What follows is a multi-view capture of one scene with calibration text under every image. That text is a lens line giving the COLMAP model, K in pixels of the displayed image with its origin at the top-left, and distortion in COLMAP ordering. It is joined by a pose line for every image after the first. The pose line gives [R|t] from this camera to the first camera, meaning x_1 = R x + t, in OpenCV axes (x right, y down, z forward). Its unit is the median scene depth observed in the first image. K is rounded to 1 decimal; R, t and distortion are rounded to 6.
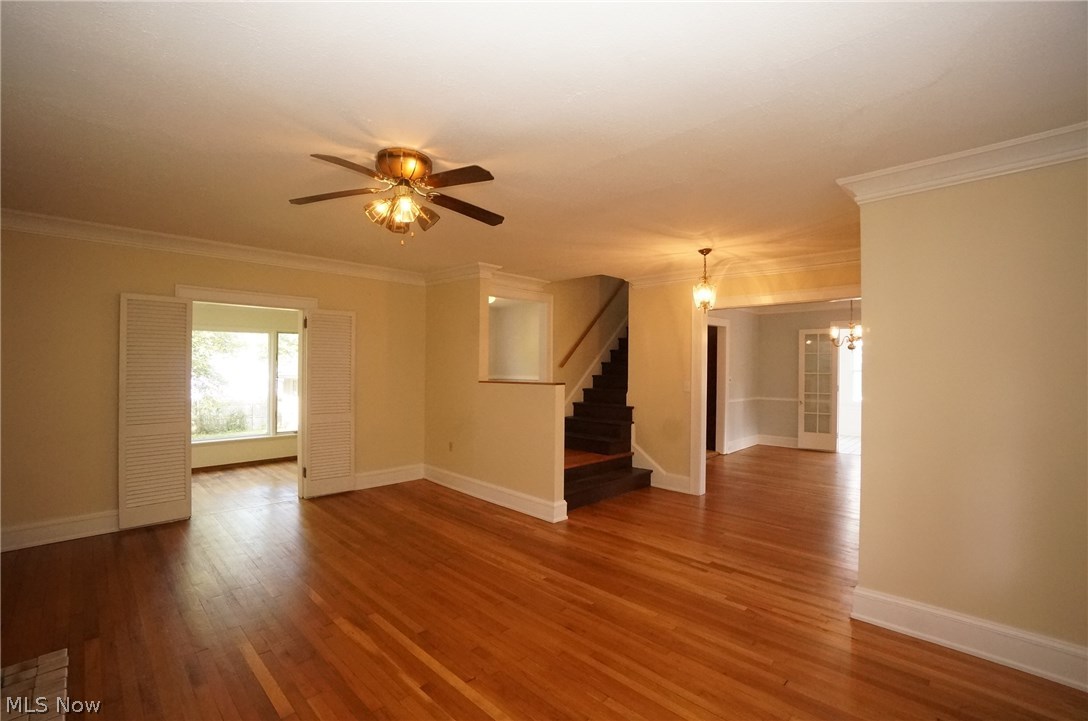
lens RADIAL K [[483.2, 0, 547.0], [0, 483.2, 362.1], [0, 0, 1]] dist [-0.037162, 0.010088]
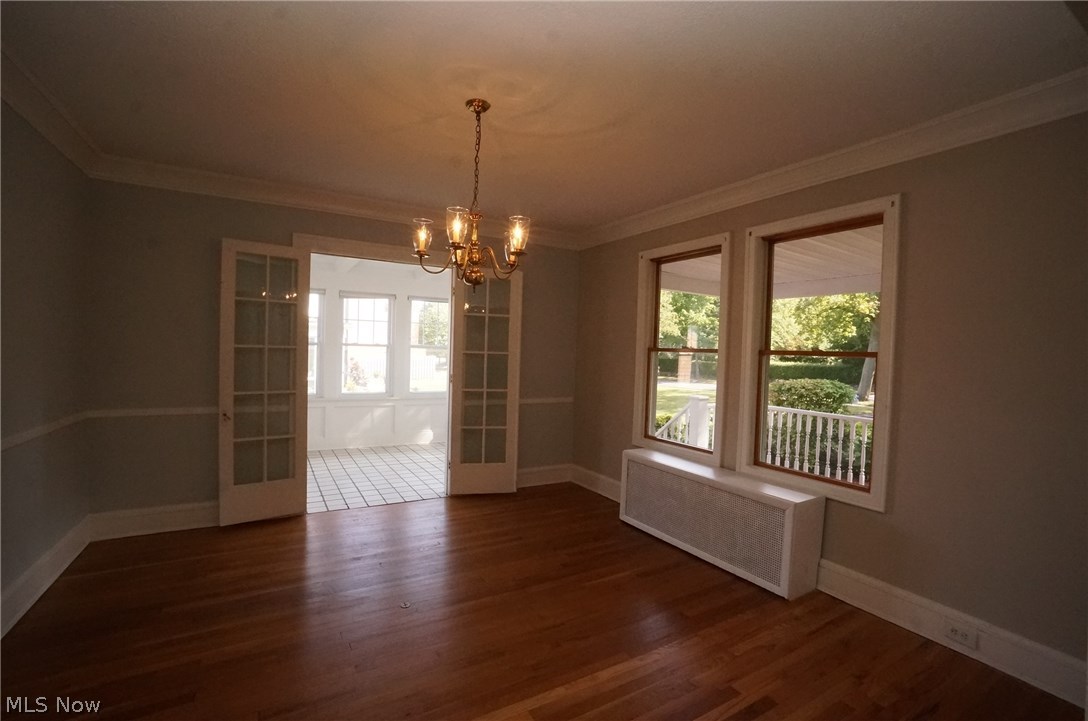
lens RADIAL K [[483.2, 0, 542.2], [0, 483.2, 365.4], [0, 0, 1]] dist [-0.037162, 0.010088]
pose [[0.274496, -0.024565, 0.961274, 0.354657], [-0.026047, 0.999117, 0.032970, 0.032705], [-0.961235, -0.034089, 0.273614, 1.047200]]
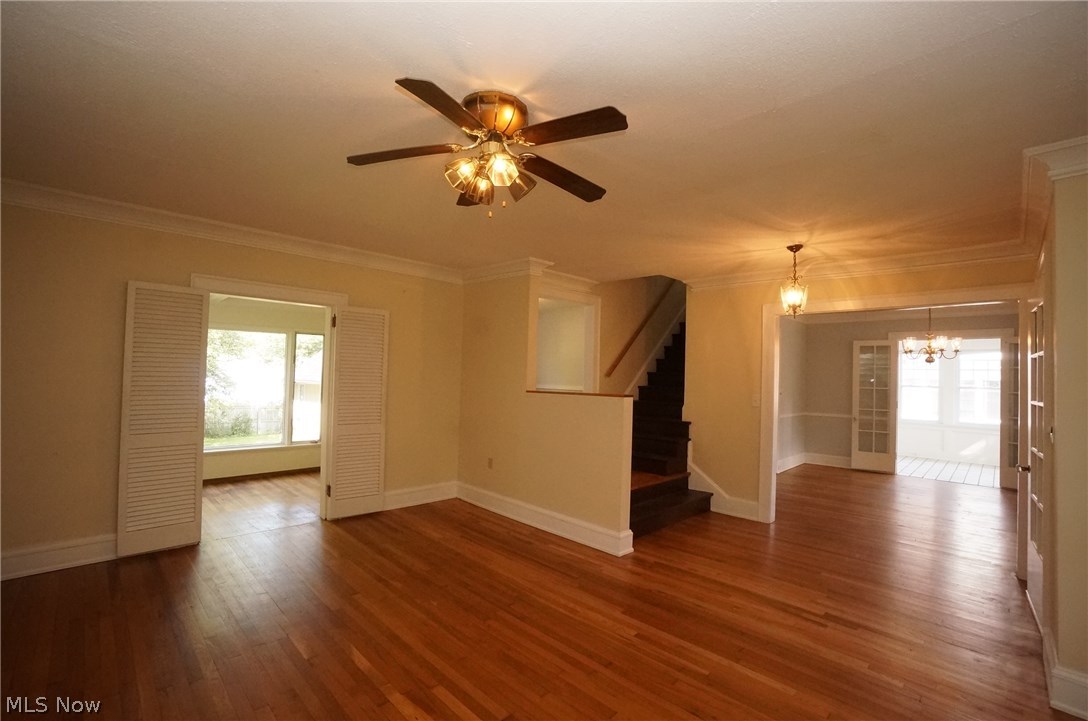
lens RADIAL K [[483.2, 0, 547.2], [0, 483.2, 361.4], [0, 0, 1]] dist [-0.037162, 0.010088]
pose [[0.999808, 0.018804, -0.005431, -0.106229], [-0.018908, 0.999627, -0.019699, 0.002767], [0.005058, 0.019798, 0.999791, 0.117404]]
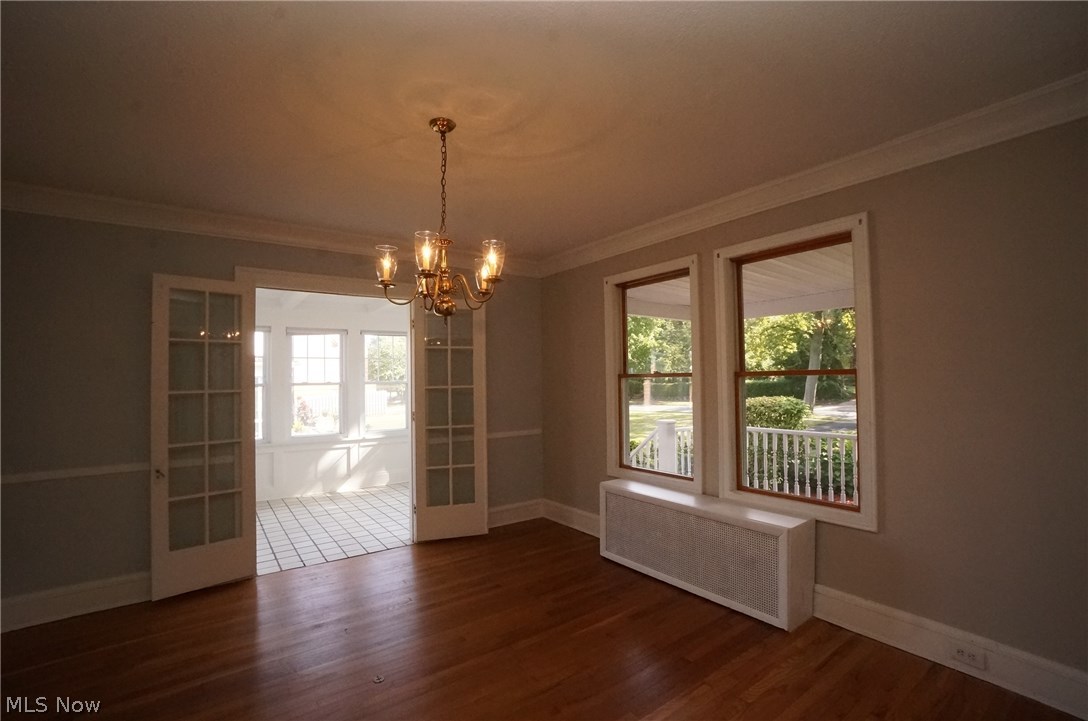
lens RADIAL K [[483.2, 0, 540.5], [0, 483.2, 367.8], [0, 0, 1]] dist [-0.037162, 0.010088]
pose [[0.184822, 0.017433, 0.982617, 0.382569], [0.019159, 0.999589, -0.021337, 0.028985], [-0.982585, 0.022770, 0.184412, 1.079162]]
